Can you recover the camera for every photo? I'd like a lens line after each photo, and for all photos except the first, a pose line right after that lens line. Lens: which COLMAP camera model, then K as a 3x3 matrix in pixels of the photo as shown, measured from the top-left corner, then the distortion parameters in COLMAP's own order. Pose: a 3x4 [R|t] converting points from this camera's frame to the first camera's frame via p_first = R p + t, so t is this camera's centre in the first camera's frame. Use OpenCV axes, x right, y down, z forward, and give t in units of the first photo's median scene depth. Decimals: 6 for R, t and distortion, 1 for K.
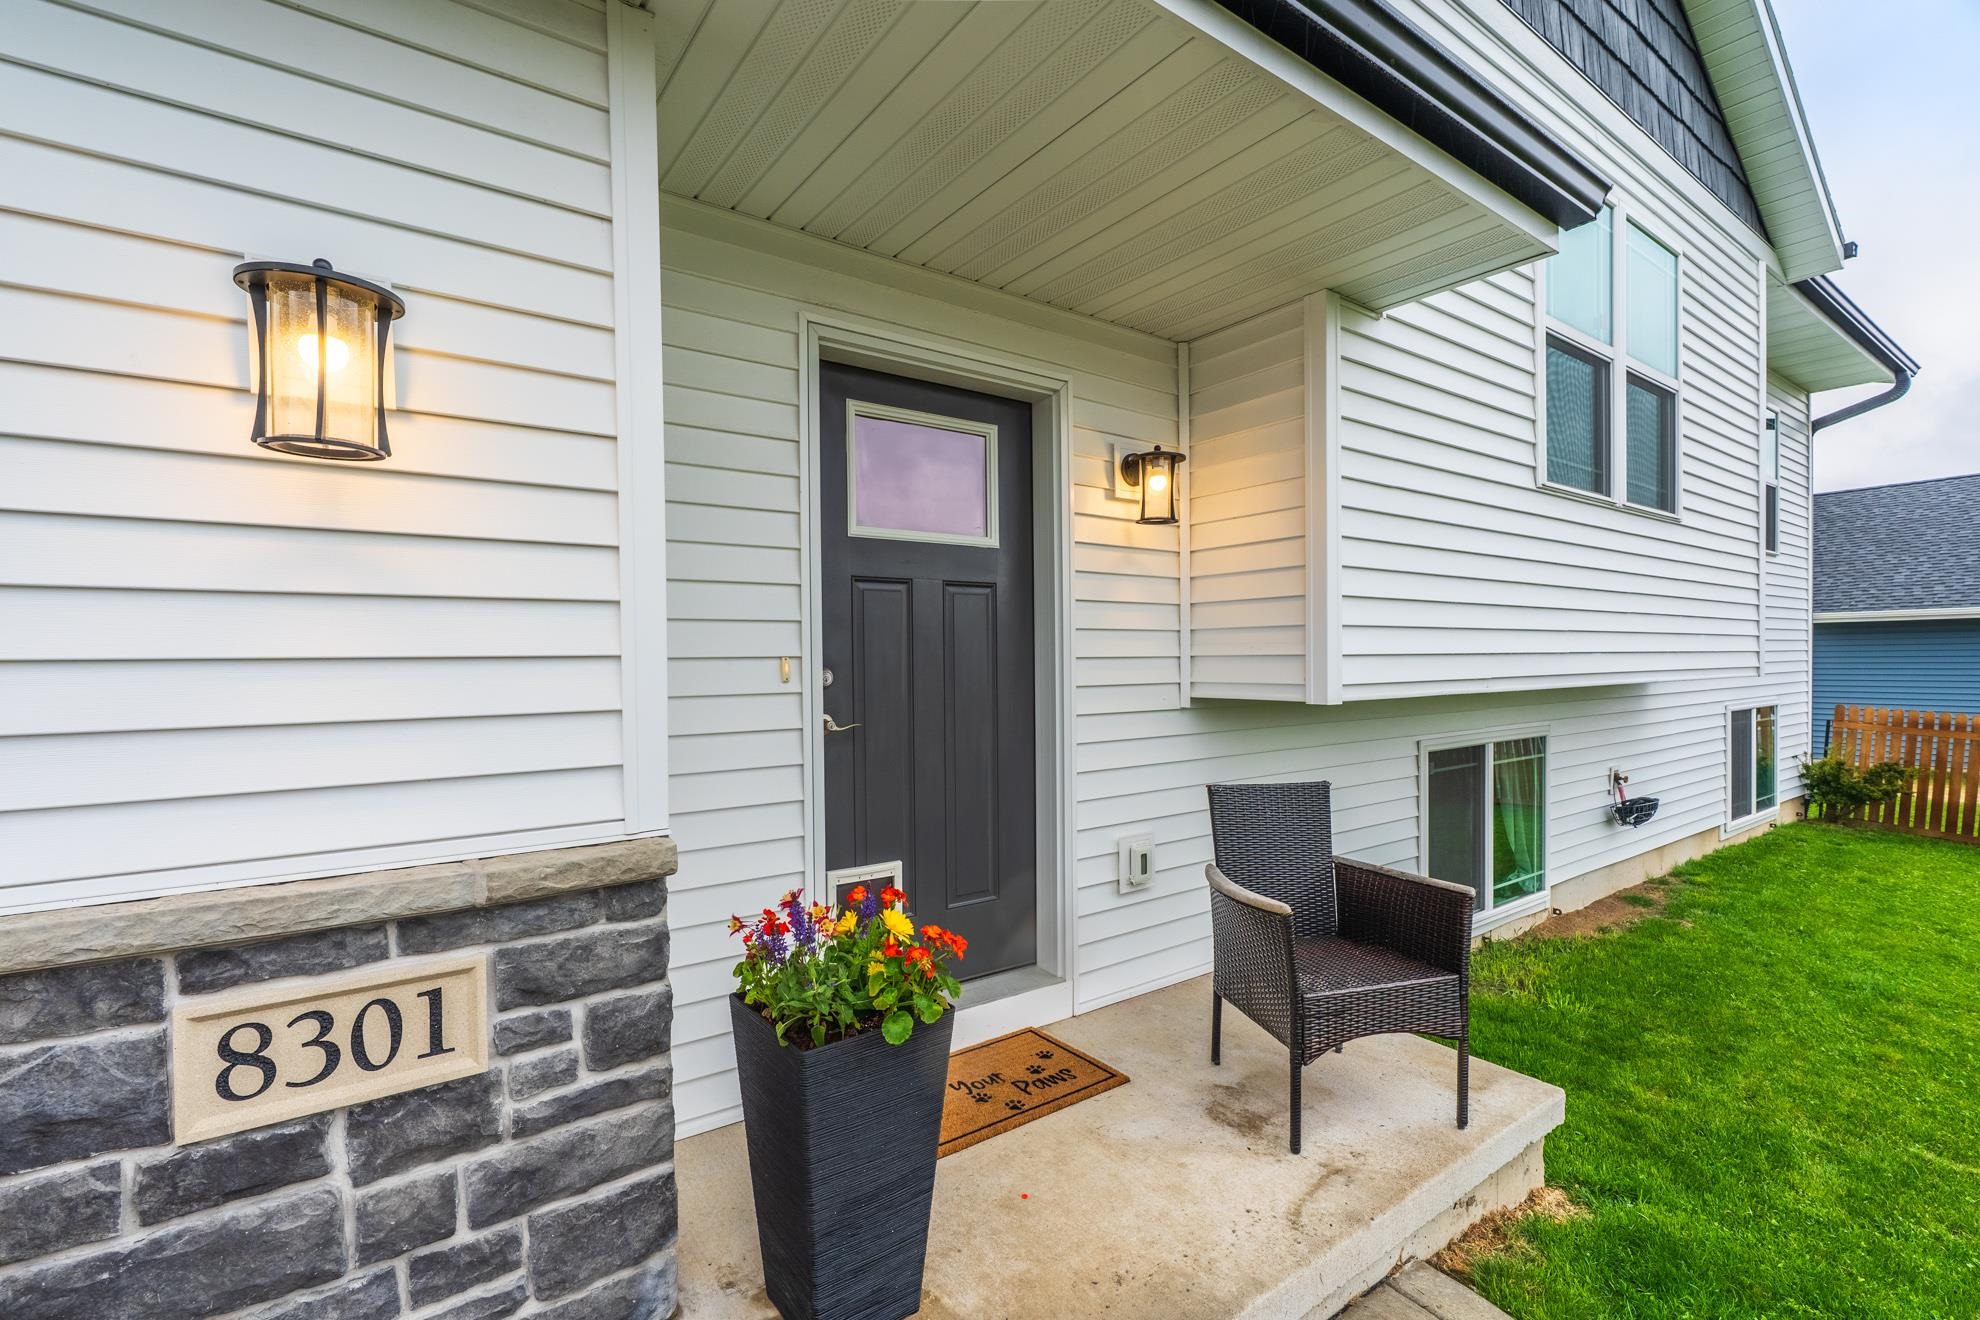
lens RADIAL K [[918.0, 0, 1000.2], [0, 918.0, 680.0], [0, 0, 1]] dist [-0.009396, 0.002971]
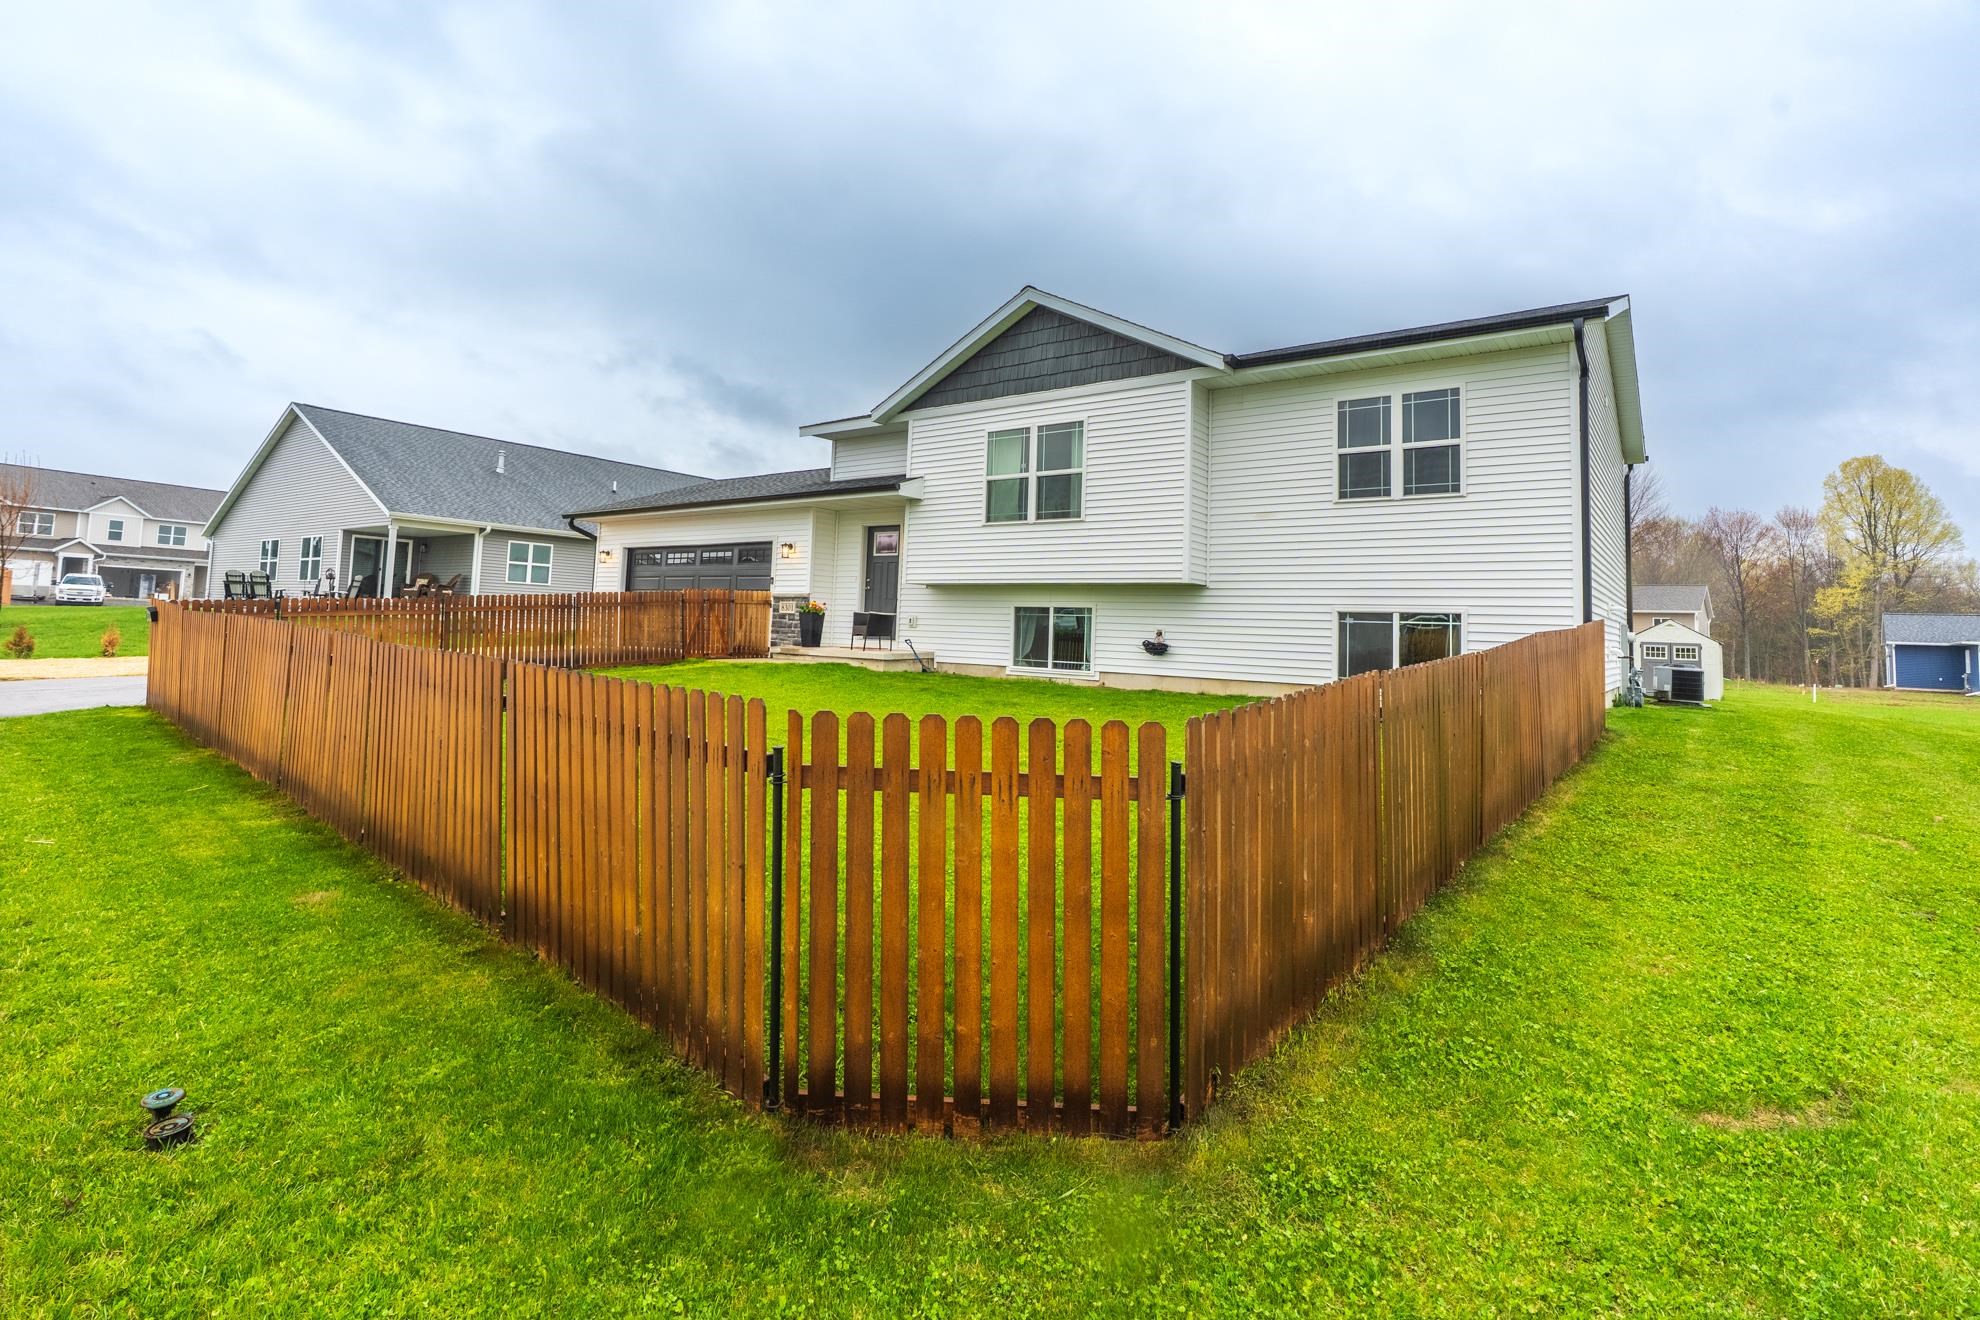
lens RADIAL K [[918.0, 0, 958.6], [0, 918.0, 552.9], [0, 0, 1]] dist [-0.009396, 0.002971]
pose [[0.264751, -0.053365, -0.962839, 8.974851], [-0.053351, 0.996128, -0.069880, 0.327018], [0.962840, 0.069869, 0.260879, 0.006905]]
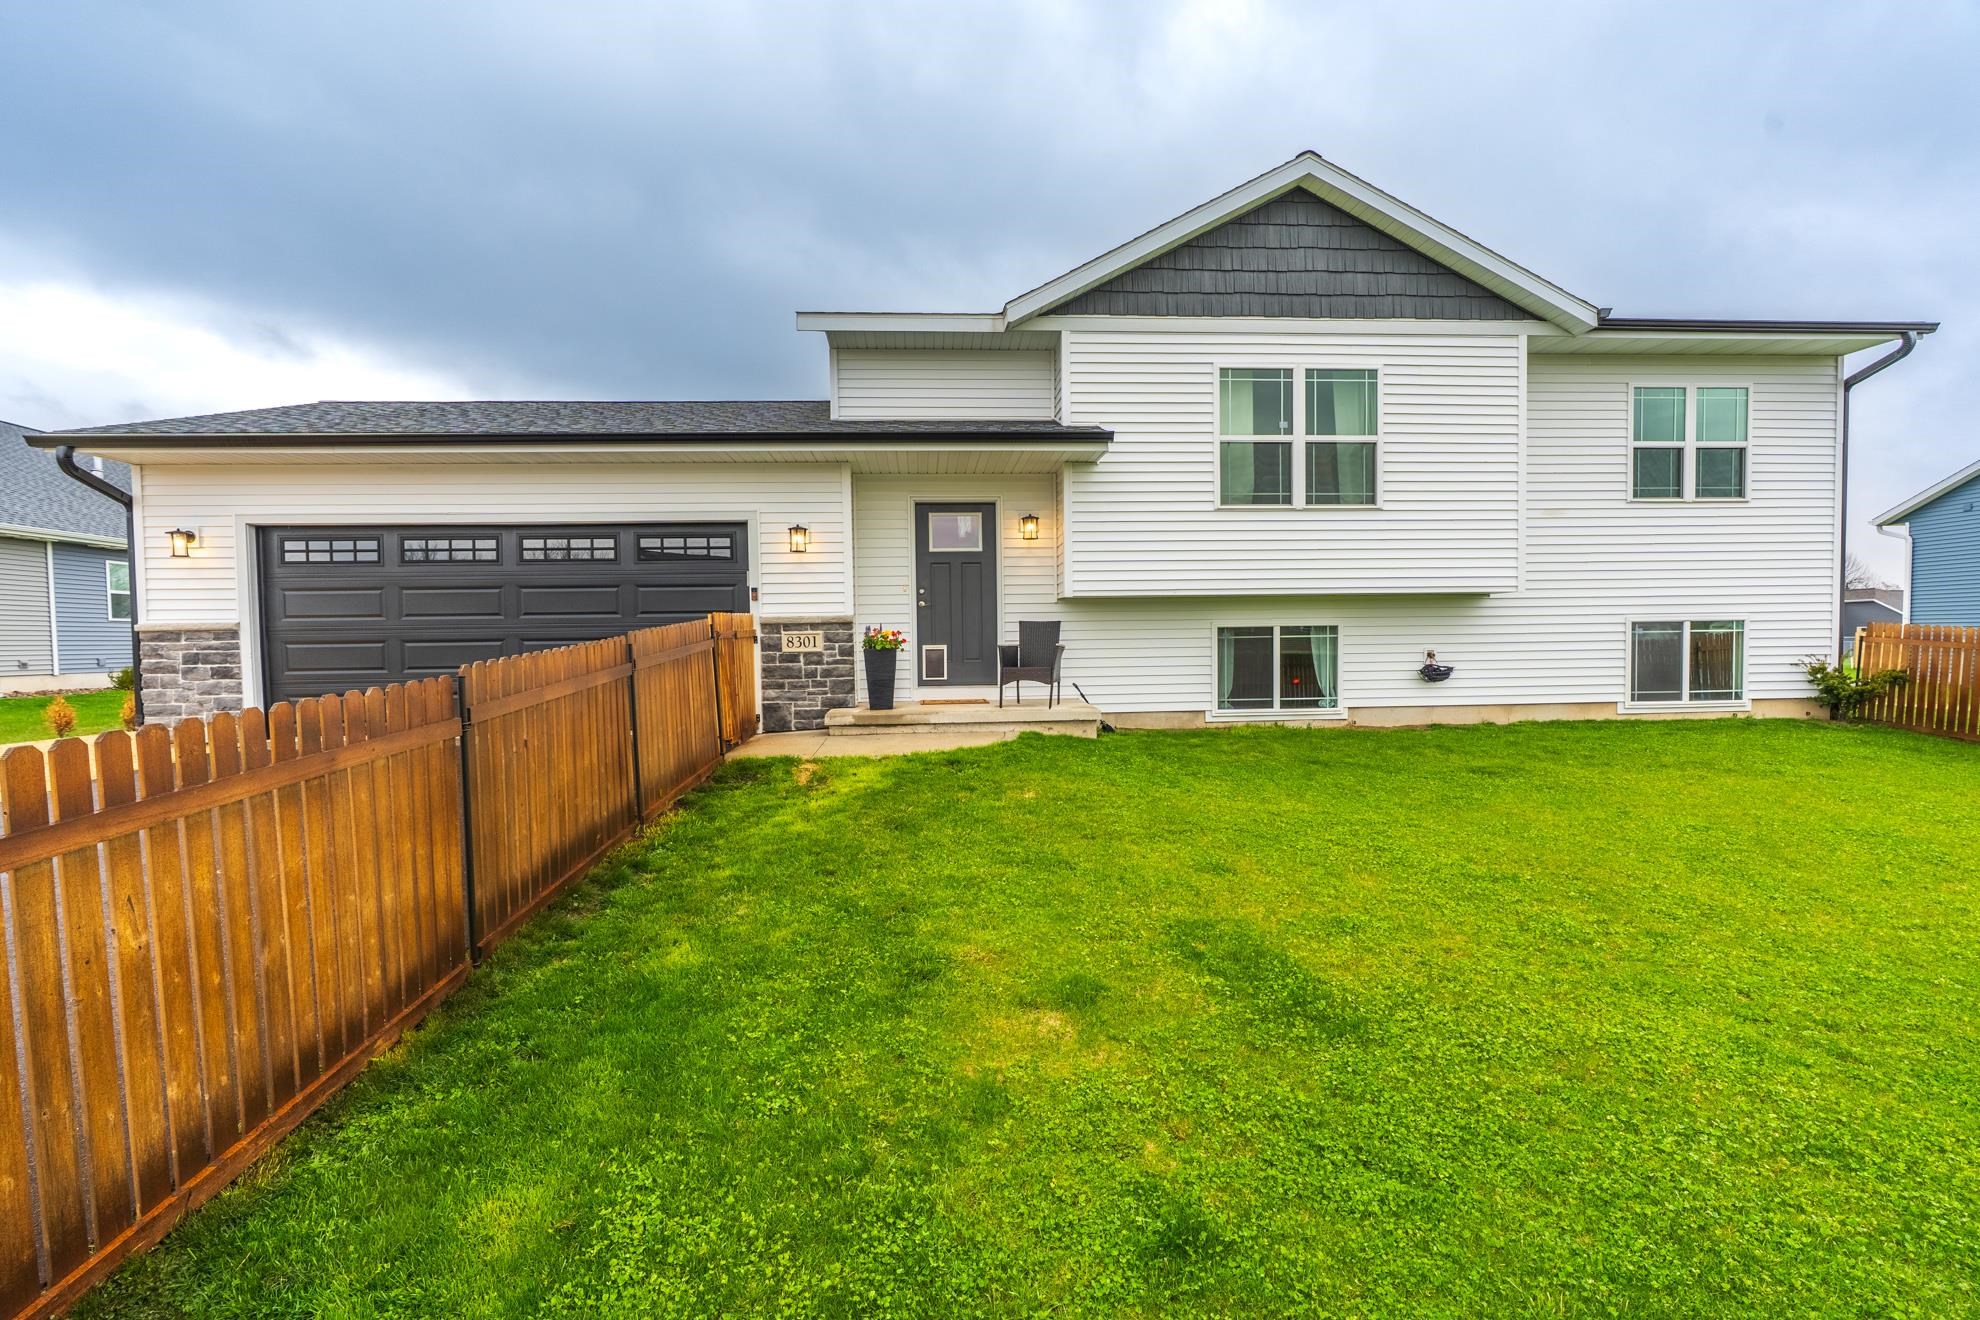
lens RADIAL K [[918.0, 0, 973.1], [0, 918.0, 685.5], [0, 0, 1]] dist [-0.009396, 0.002971]
pose [[0.833099, 0.025400, -0.552541, 3.159463], [-0.006815, 0.999341, 0.035664, 0.378564], [0.553082, -0.025946, 0.832722, -3.048549]]
